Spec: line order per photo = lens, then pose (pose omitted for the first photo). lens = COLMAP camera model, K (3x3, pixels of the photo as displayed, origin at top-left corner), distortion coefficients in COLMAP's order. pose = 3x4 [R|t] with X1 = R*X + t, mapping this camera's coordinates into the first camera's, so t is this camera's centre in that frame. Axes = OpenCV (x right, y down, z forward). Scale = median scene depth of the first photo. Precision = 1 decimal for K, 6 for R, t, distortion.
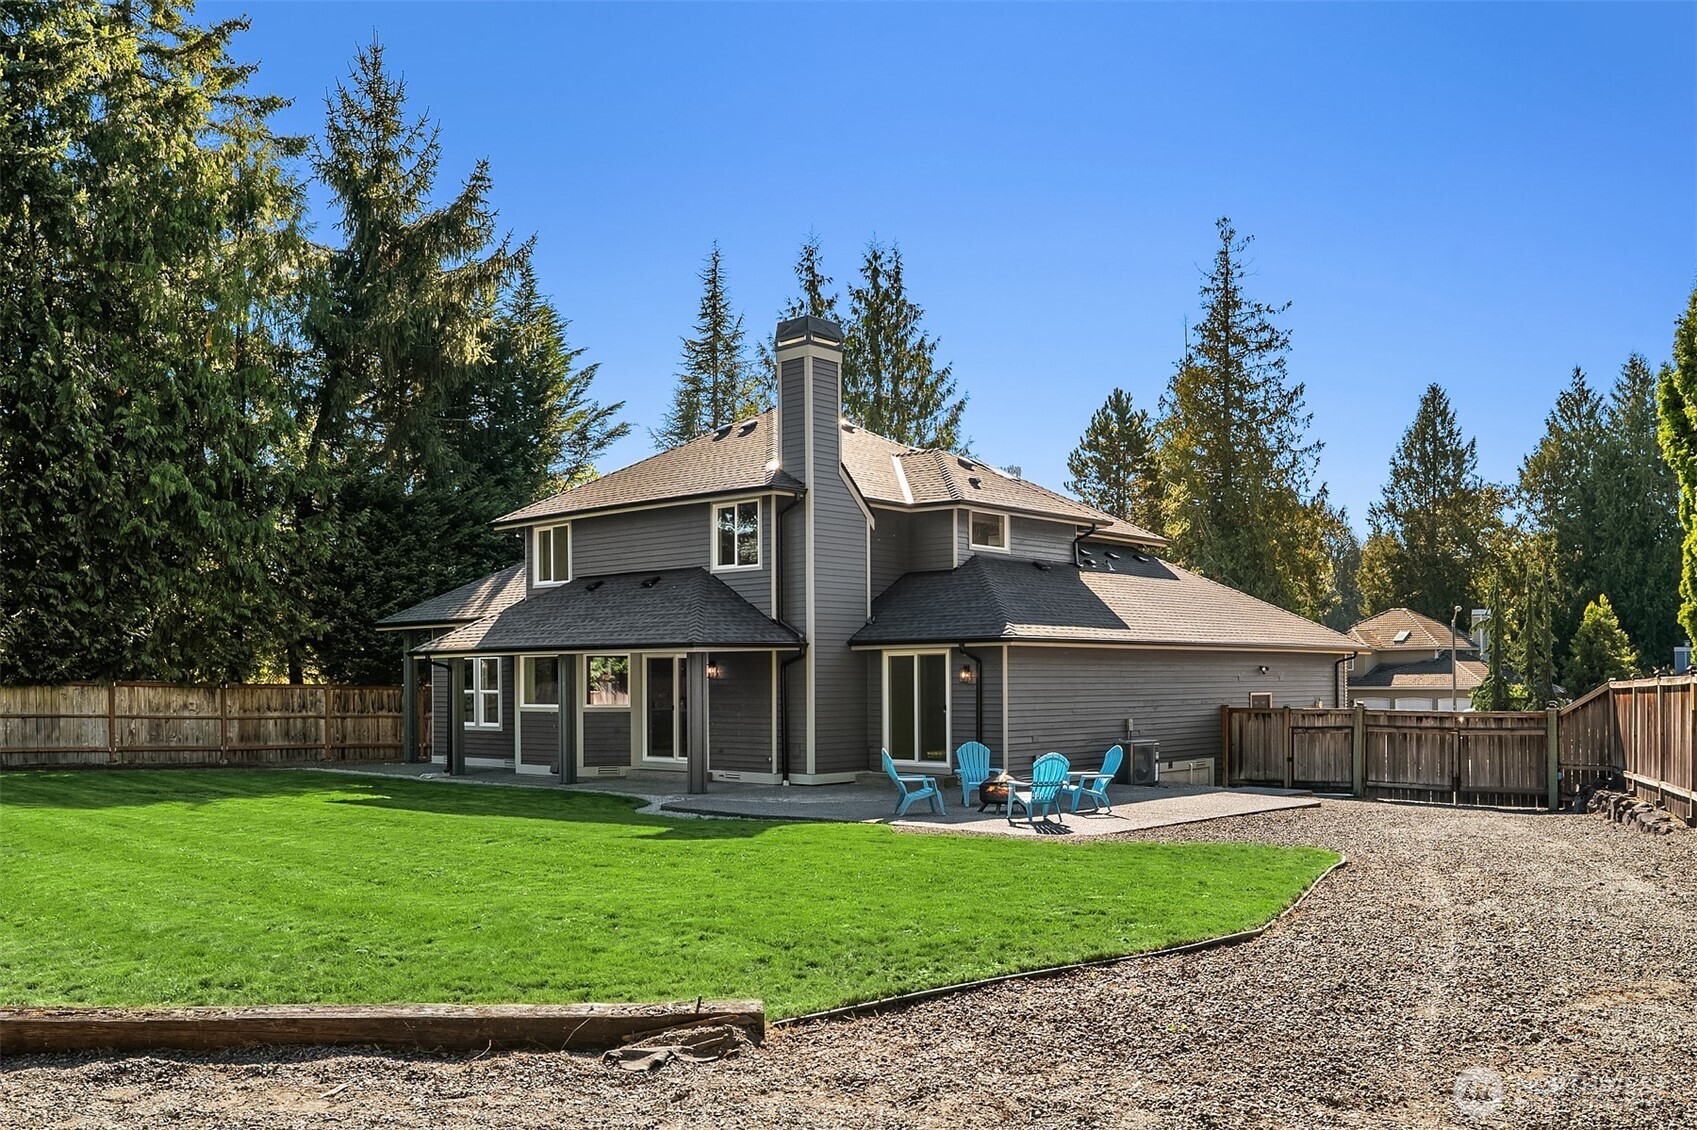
lens RADIAL K [[1412.9, 0, 848.5], [0, 1412.9, 565.0], [0, 0, 1]] dist [0.003296, 0.000016]
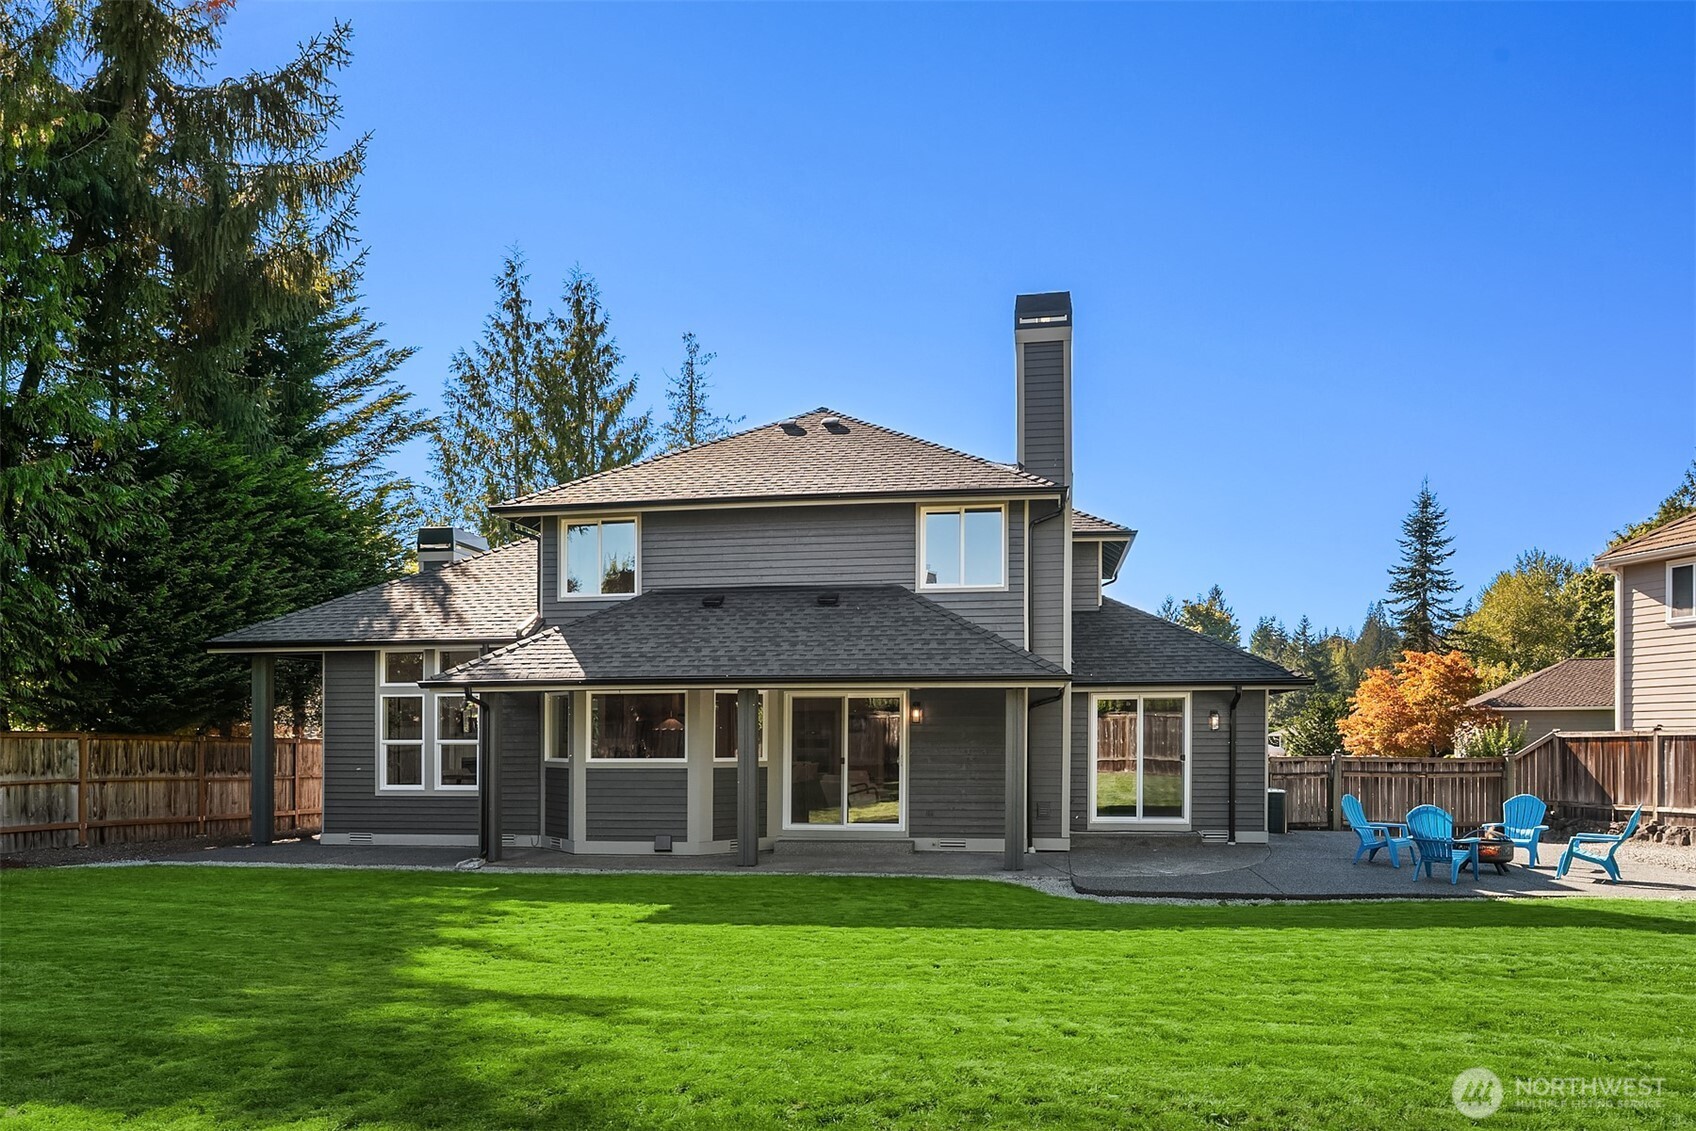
lens RADIAL K [[1173.6, 0, 848.4], [0, 1173.6, 654.1], [0, 0, 1]] dist [-0.003280, -0.000988]
pose [[0.838905, 0.040210, 0.542790, -0.439698], [-0.045337, 0.998964, -0.003932, 0.040697], [-0.542386, -0.021310, 0.839859, 0.415556]]
